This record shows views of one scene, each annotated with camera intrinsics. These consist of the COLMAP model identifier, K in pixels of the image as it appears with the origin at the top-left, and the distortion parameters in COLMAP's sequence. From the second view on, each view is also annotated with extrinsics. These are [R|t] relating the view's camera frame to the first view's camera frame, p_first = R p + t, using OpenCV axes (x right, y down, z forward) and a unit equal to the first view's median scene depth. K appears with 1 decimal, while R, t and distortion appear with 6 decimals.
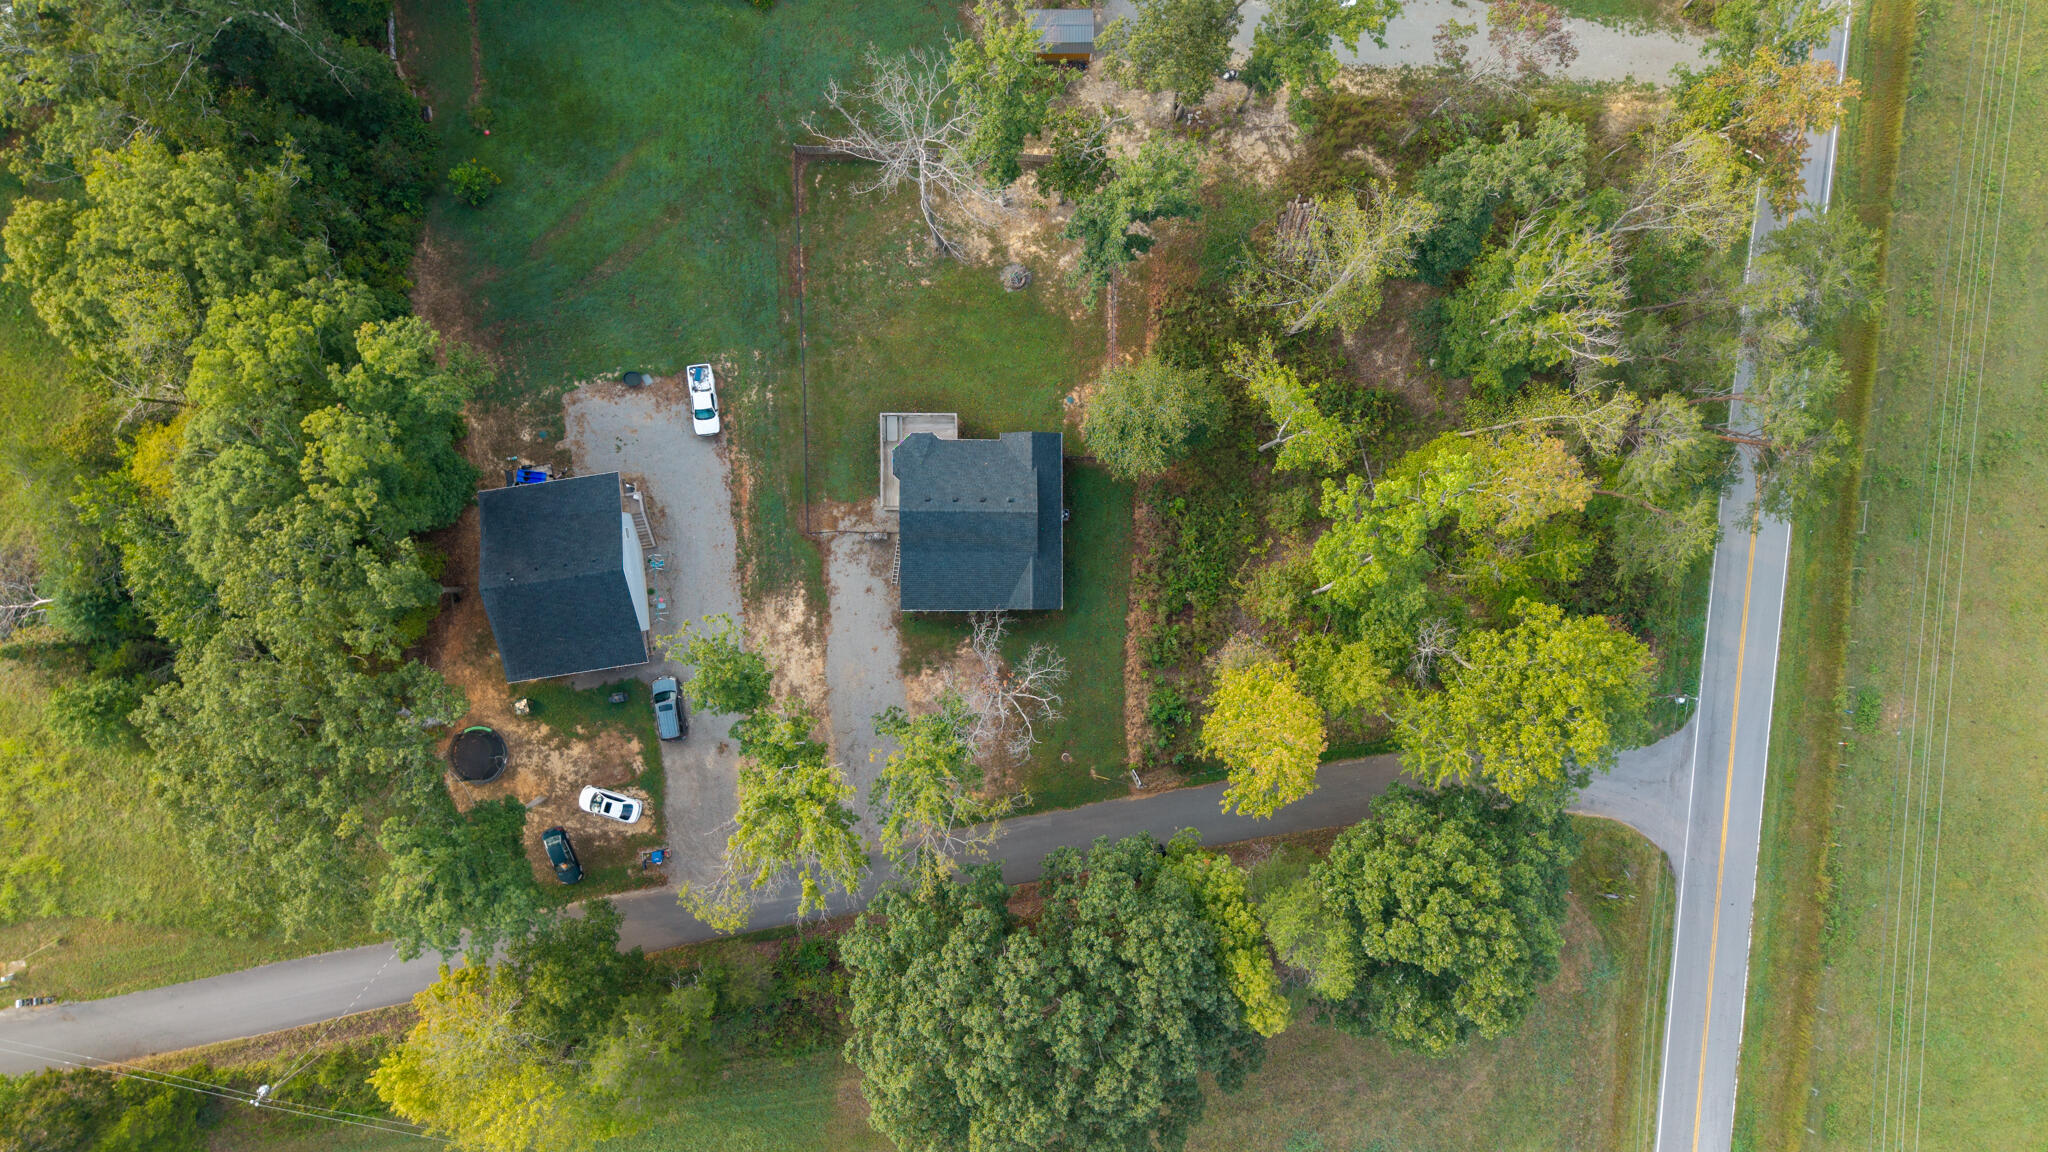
lens RADIAL K [[1381.8, 0, 1030.0], [0, 1381.8, 573.5], [0, 0, 1]] dist [0.024649, -0.021498]
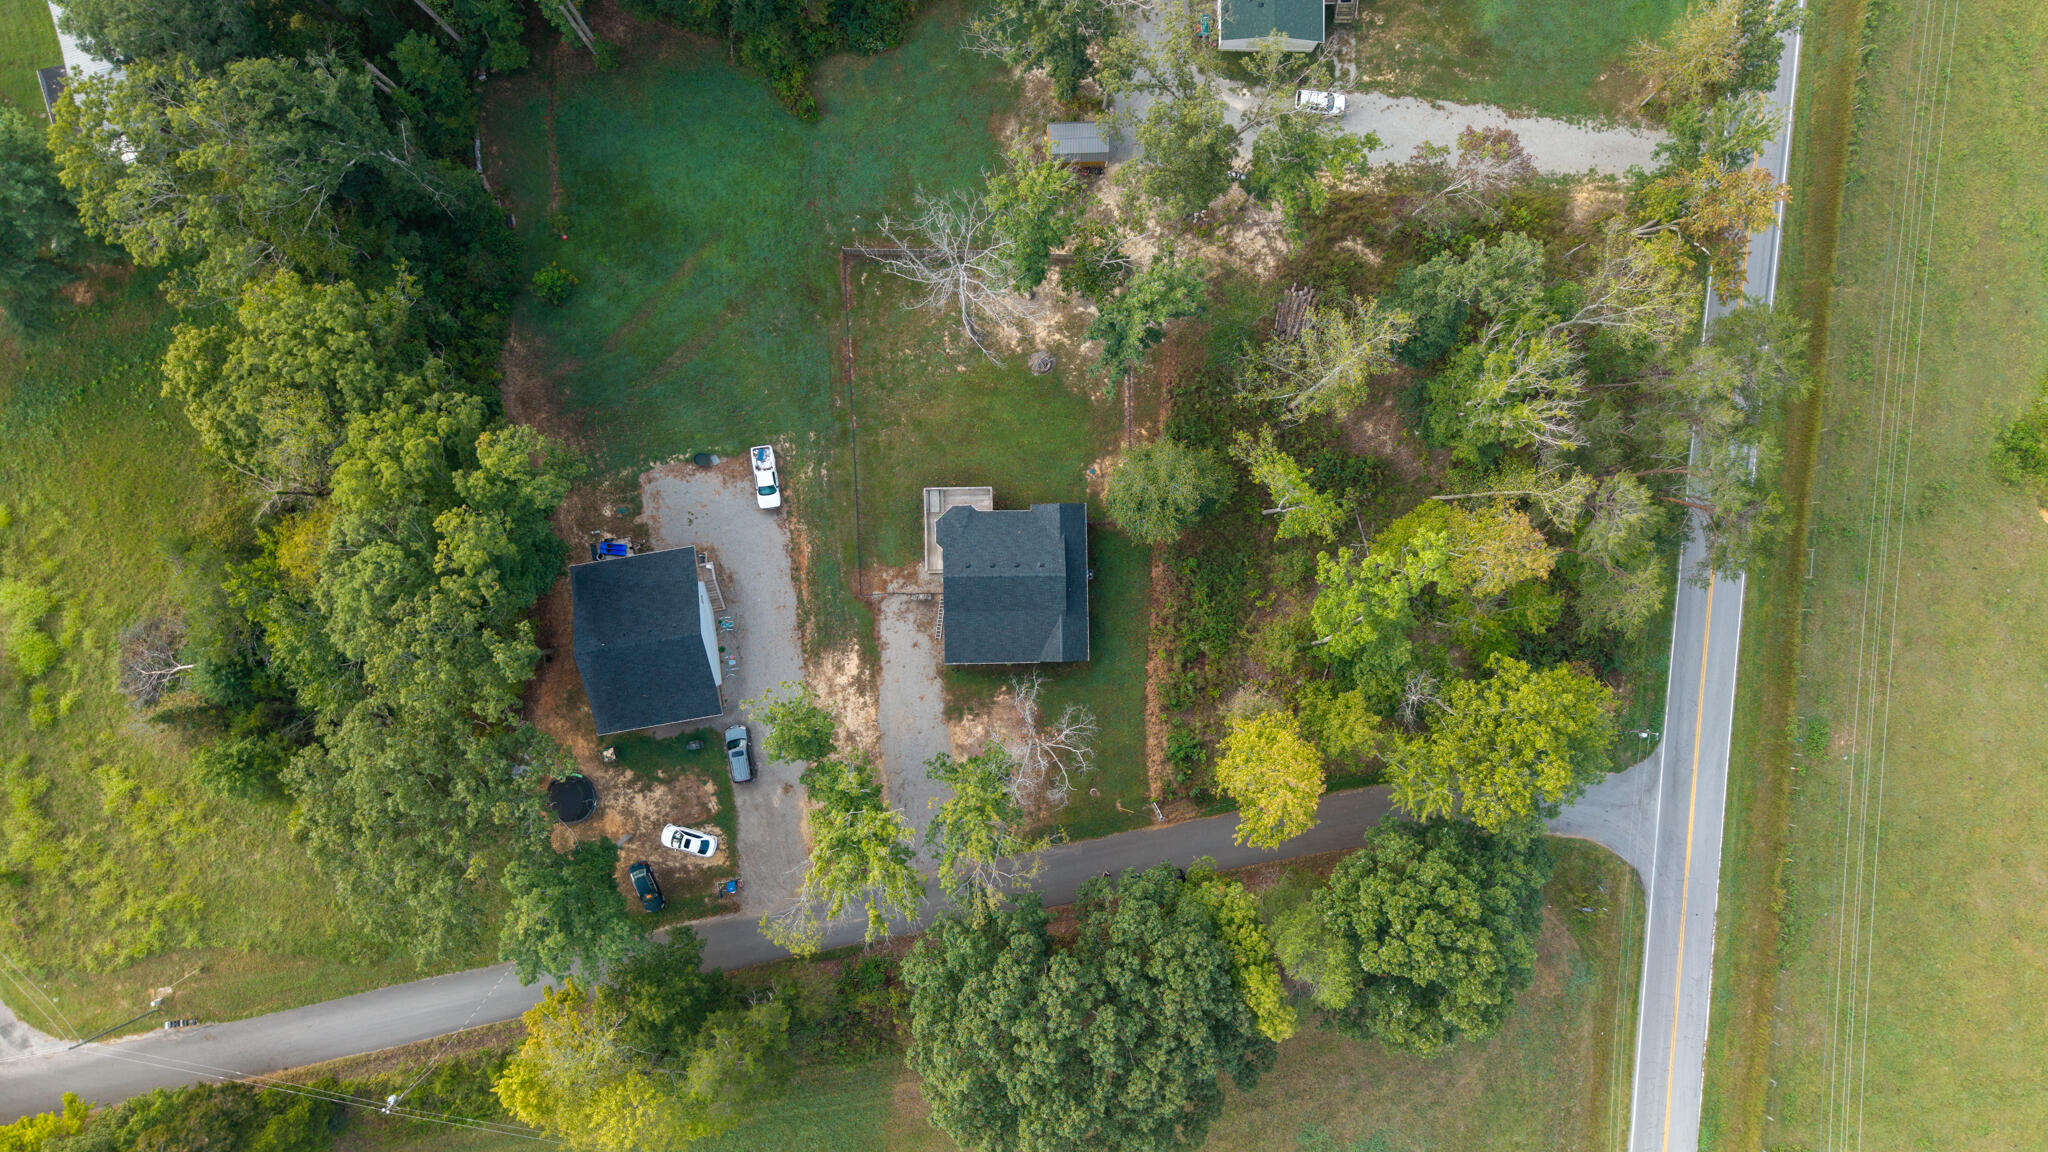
lens RADIAL K [[1381.8, 0, 1030.0], [0, 1381.8, 573.5], [0, 0, 1]] dist [0.024649, -0.021498]
pose [[0.999843, -0.015894, -0.007834, -0.016822], [0.015908, 0.999872, 0.001673, -0.054467], [0.007807, -0.001798, 0.999968, -0.137474]]
